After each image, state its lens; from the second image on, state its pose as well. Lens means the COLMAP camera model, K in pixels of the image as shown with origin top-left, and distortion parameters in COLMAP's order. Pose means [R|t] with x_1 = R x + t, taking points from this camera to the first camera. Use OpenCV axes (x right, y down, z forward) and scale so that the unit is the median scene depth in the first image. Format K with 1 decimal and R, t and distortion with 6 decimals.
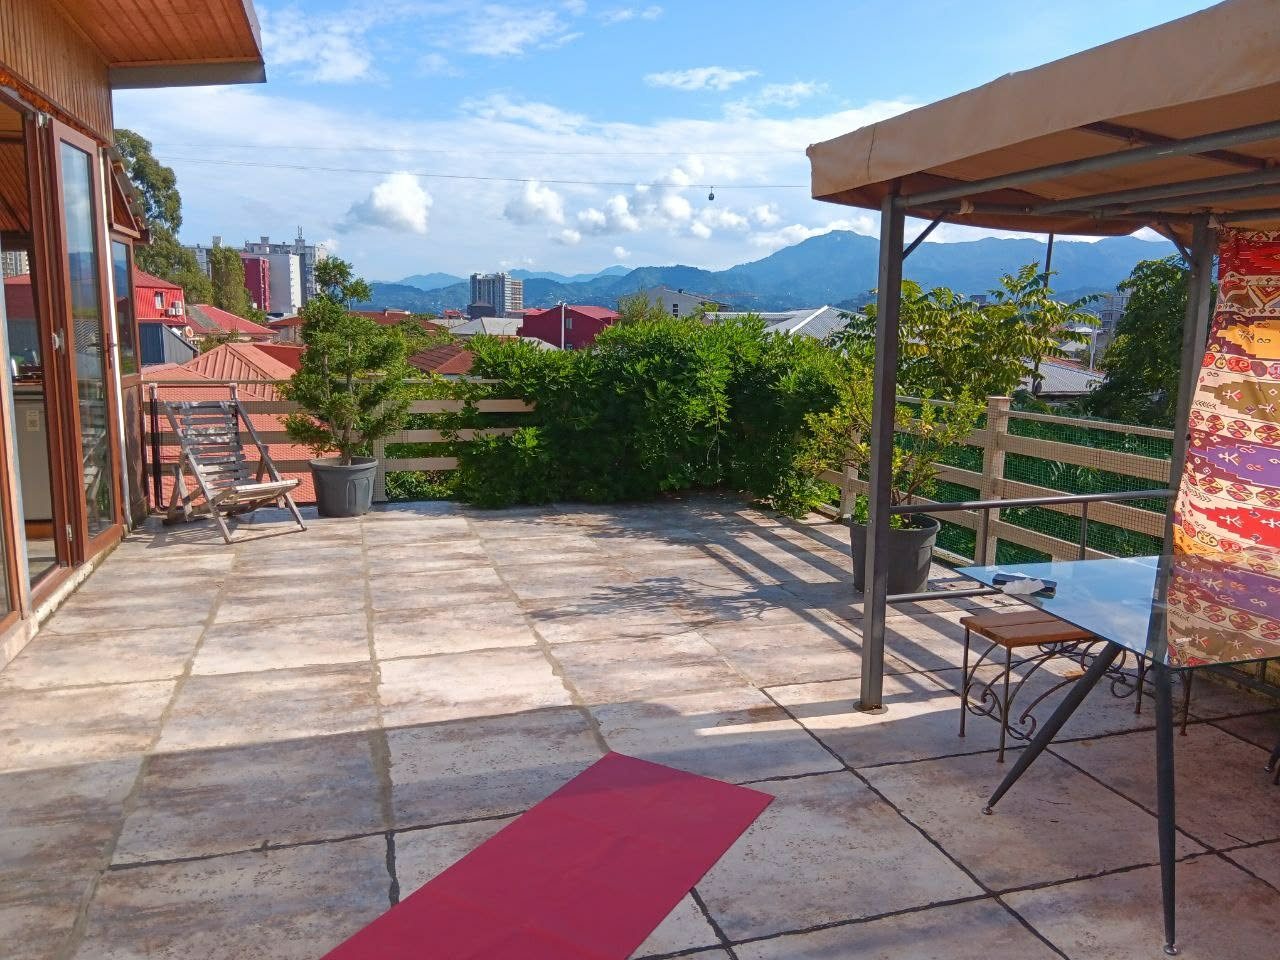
lens RADIAL K [[990.4, 0, 640.0], [0, 990.4, 480.0], [0, 0, 1]] dist [0.134688, -0.218381]
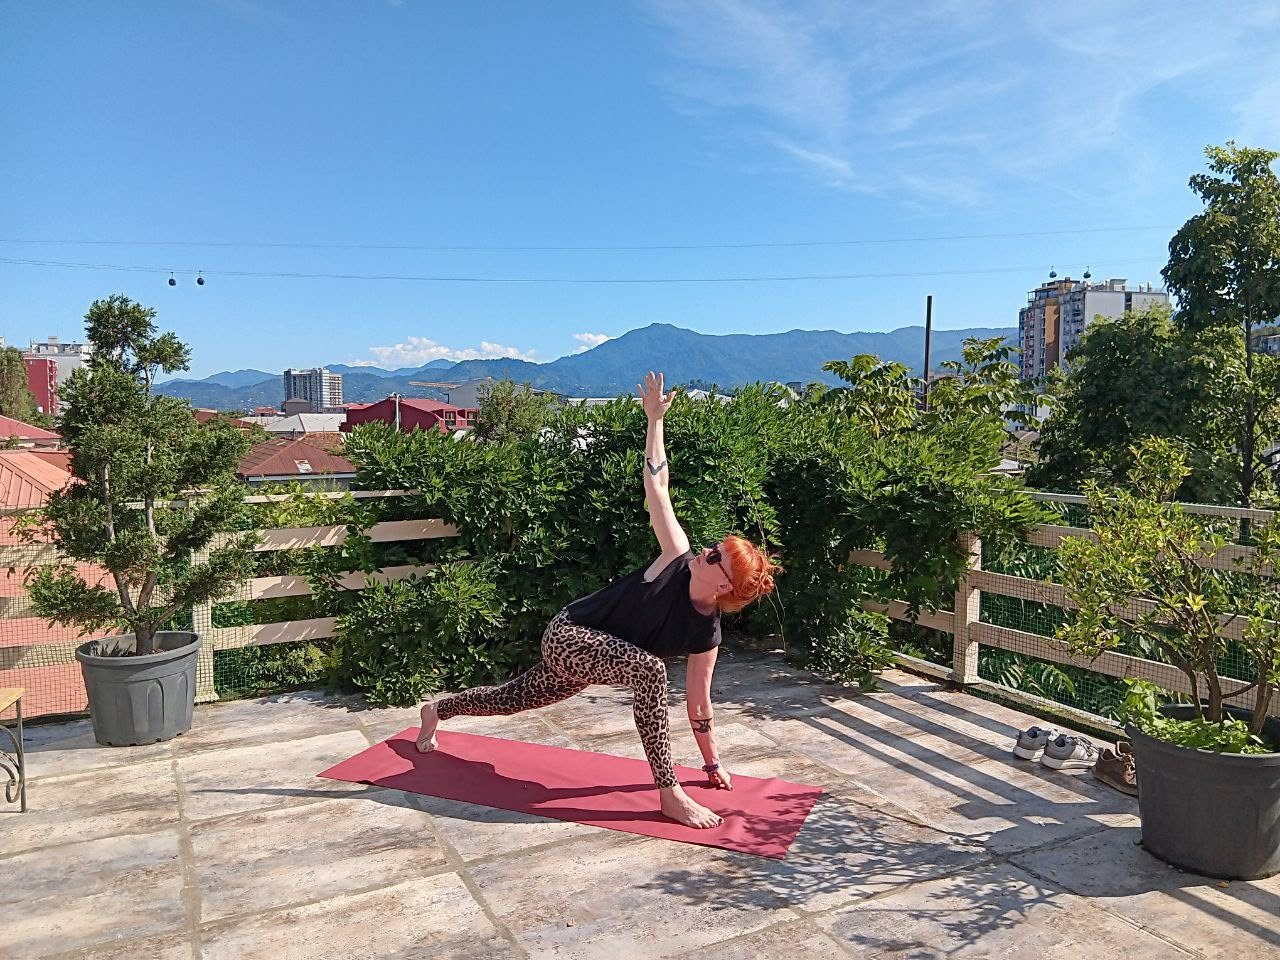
lens RADIAL K [[990.4, 0, 640.0], [0, 990.4, 480.0], [0, 0, 1]] dist [0.134688, -0.218381]
pose [[0.984627, -0.037191, 0.170664, -0.151581], [0.052370, 0.994977, -0.085317, -0.067794], [-0.166634, 0.092944, 0.981629, 0.518690]]
